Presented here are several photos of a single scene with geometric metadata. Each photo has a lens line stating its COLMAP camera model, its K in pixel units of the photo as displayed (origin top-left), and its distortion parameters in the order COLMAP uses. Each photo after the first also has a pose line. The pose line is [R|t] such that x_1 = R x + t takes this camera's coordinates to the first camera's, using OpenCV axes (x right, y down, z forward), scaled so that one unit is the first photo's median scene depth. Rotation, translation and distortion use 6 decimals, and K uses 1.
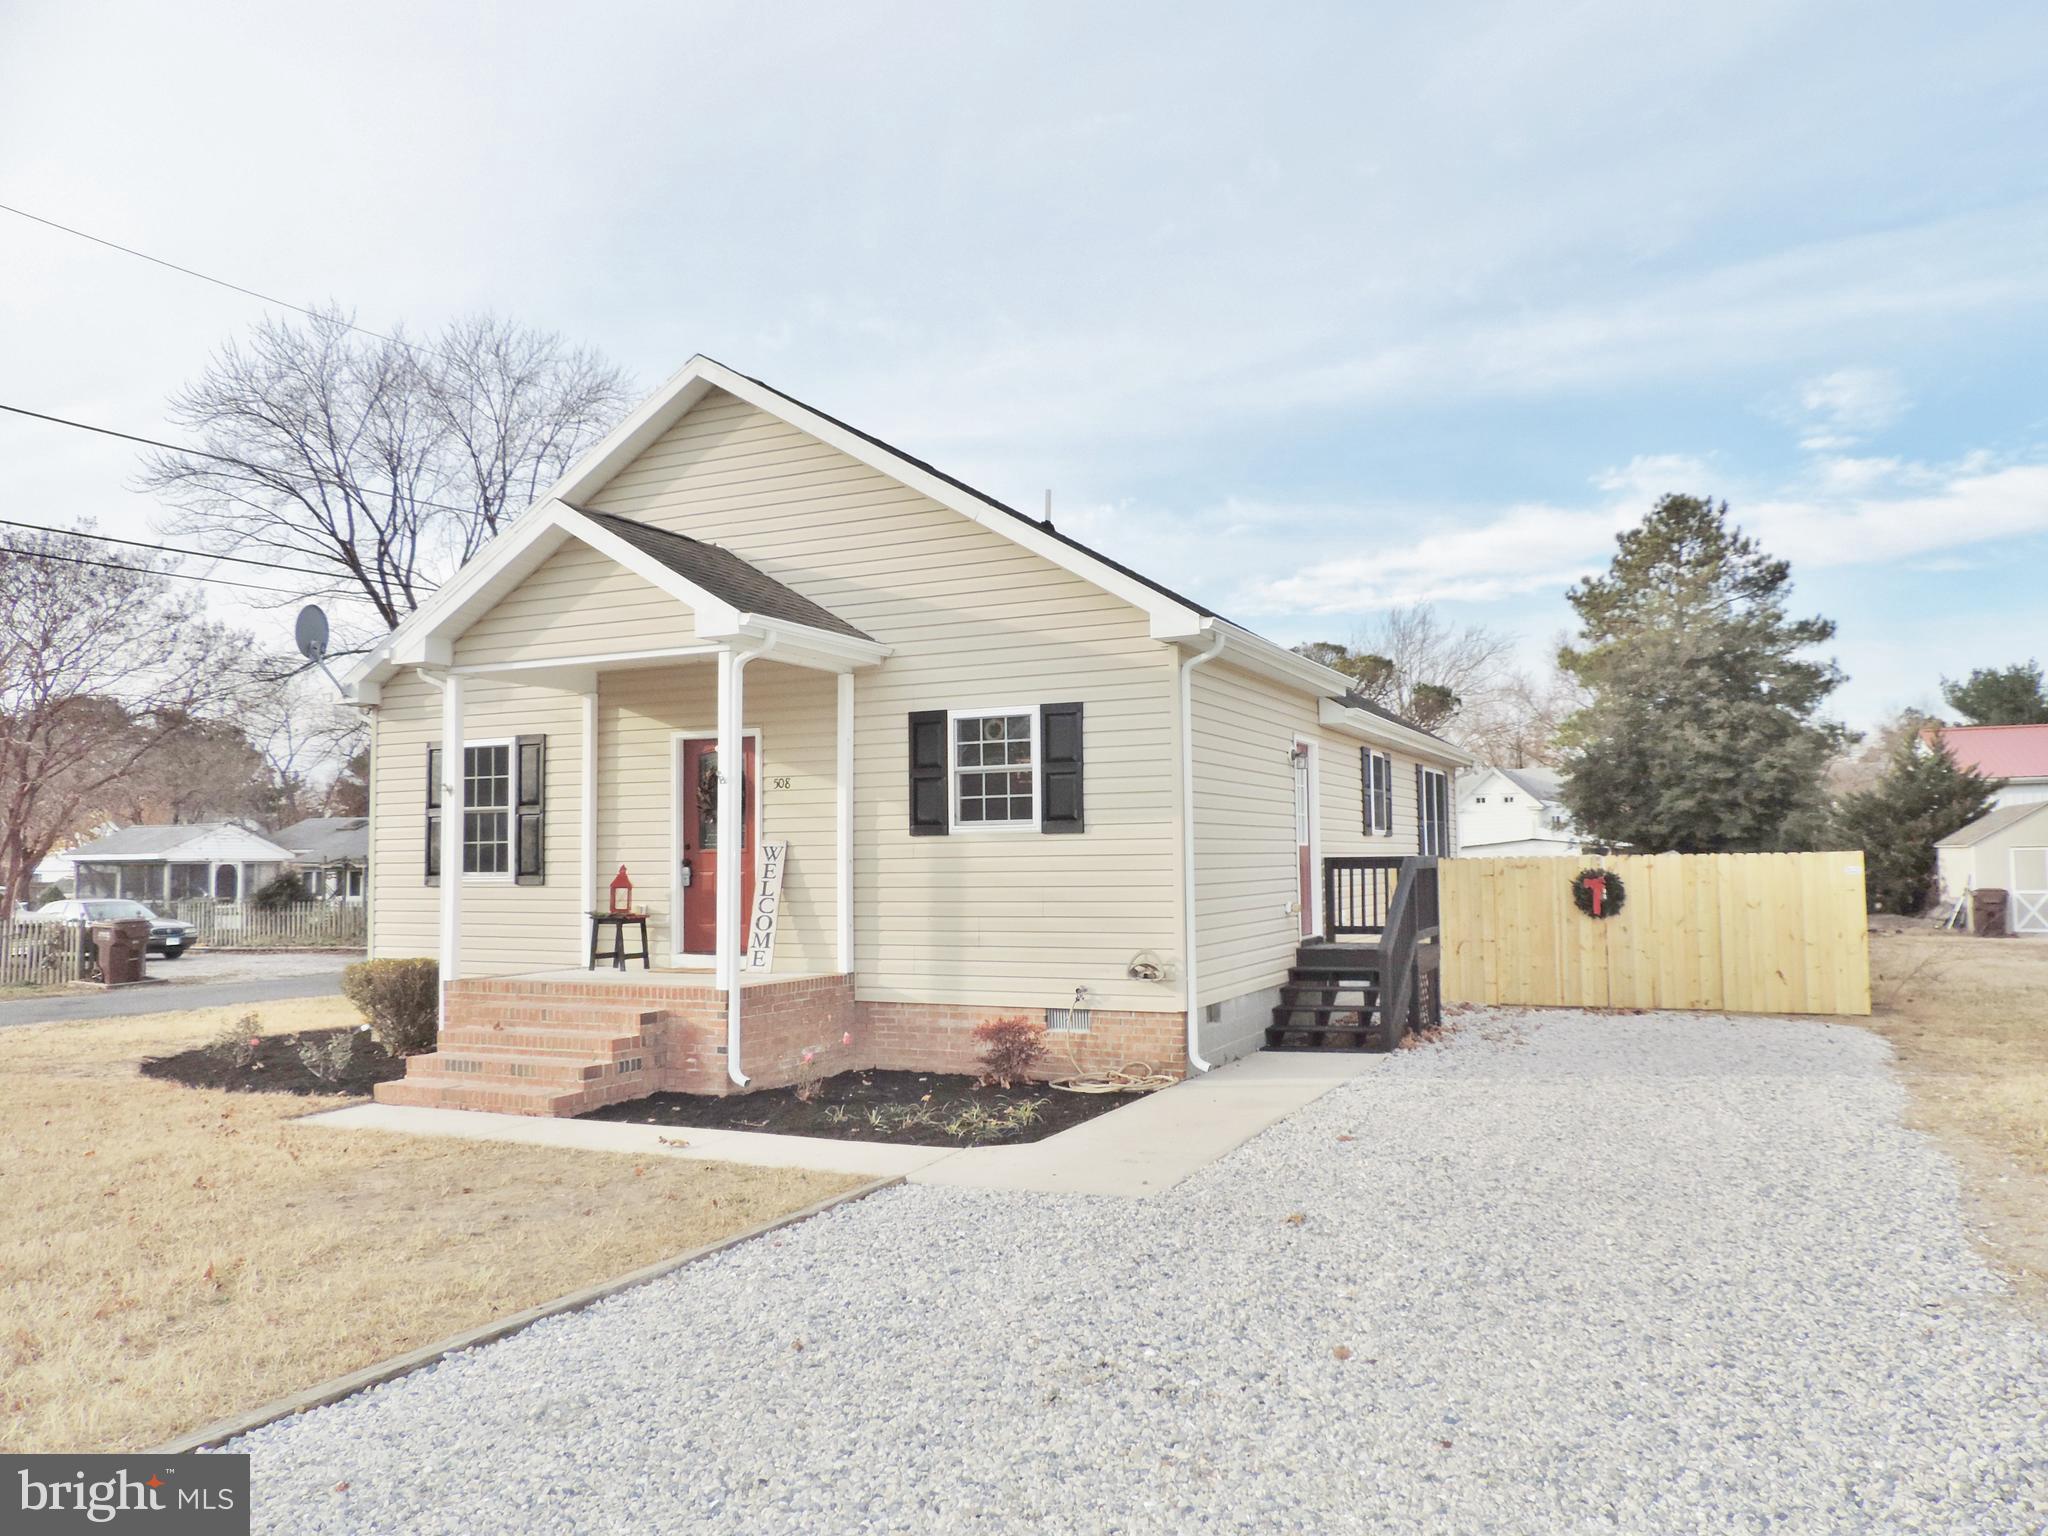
lens RADIAL K [[1455.5, 0, 1008.4], [0, 1455.5, 765.8], [0, 0, 1]] dist [-0.024640, 0.008805]
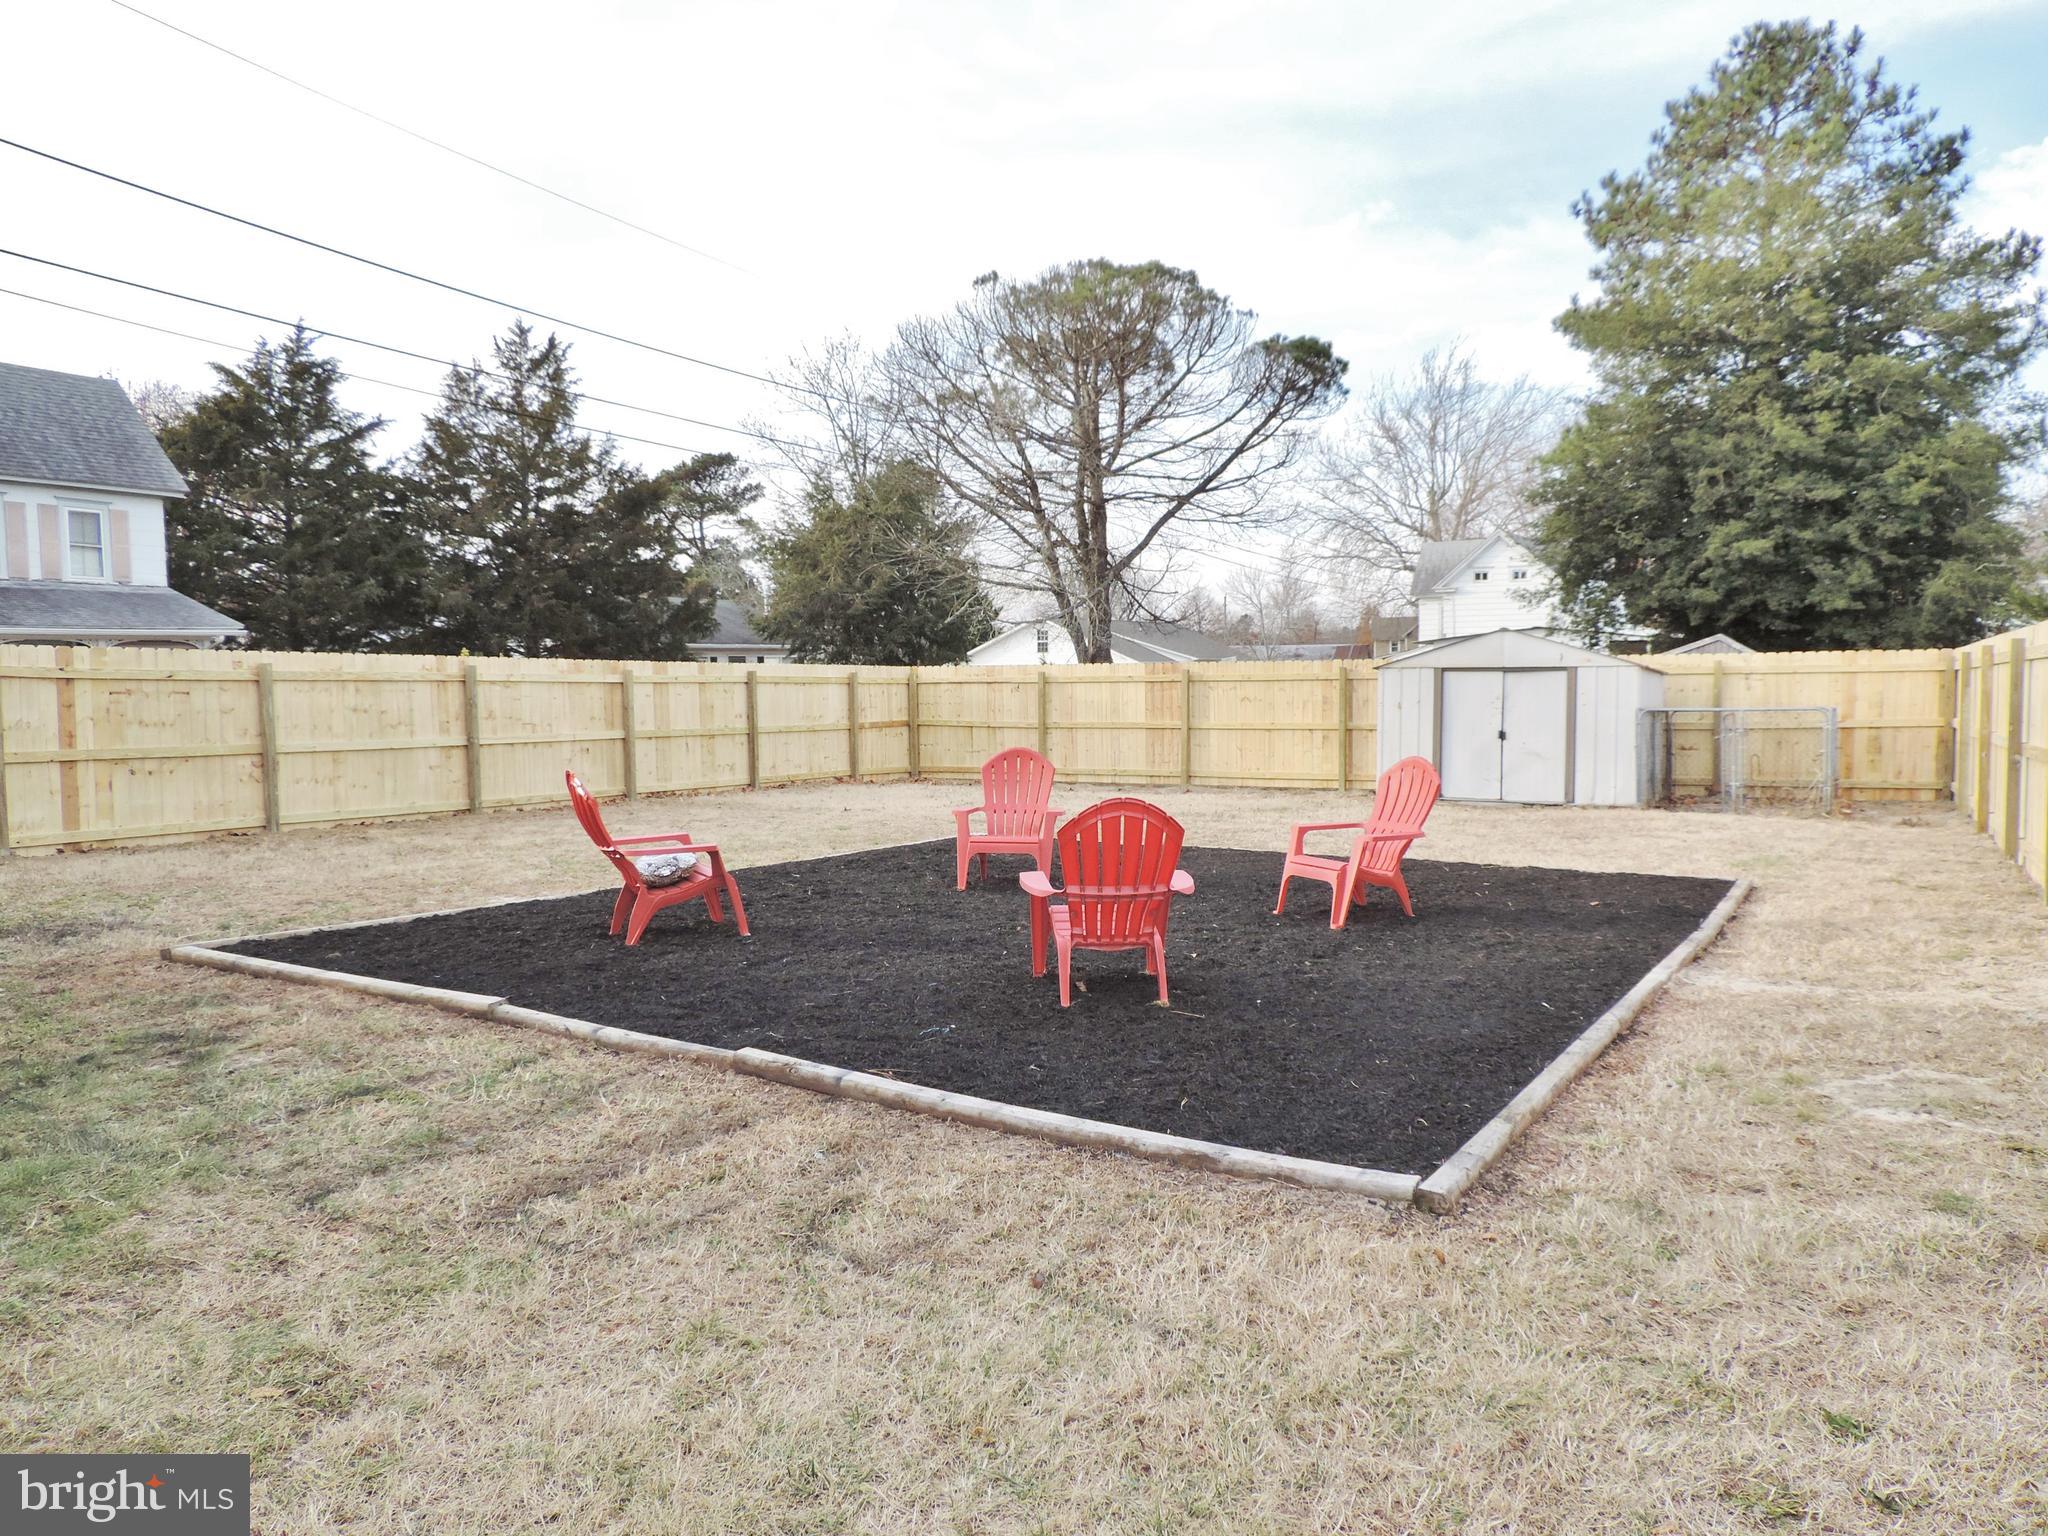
lens RADIAL K [[1455.5, 0, 1022.2], [0, 1455.5, 760.8], [0, 0, 1]] dist [-0.024640, 0.008805]
pose [[0.998817, 0.001944, -0.048590, 0.215802], [0.004320, 0.991705, 0.128461, 0.034153], [0.048436, -0.128519, 0.990524, 0.427456]]
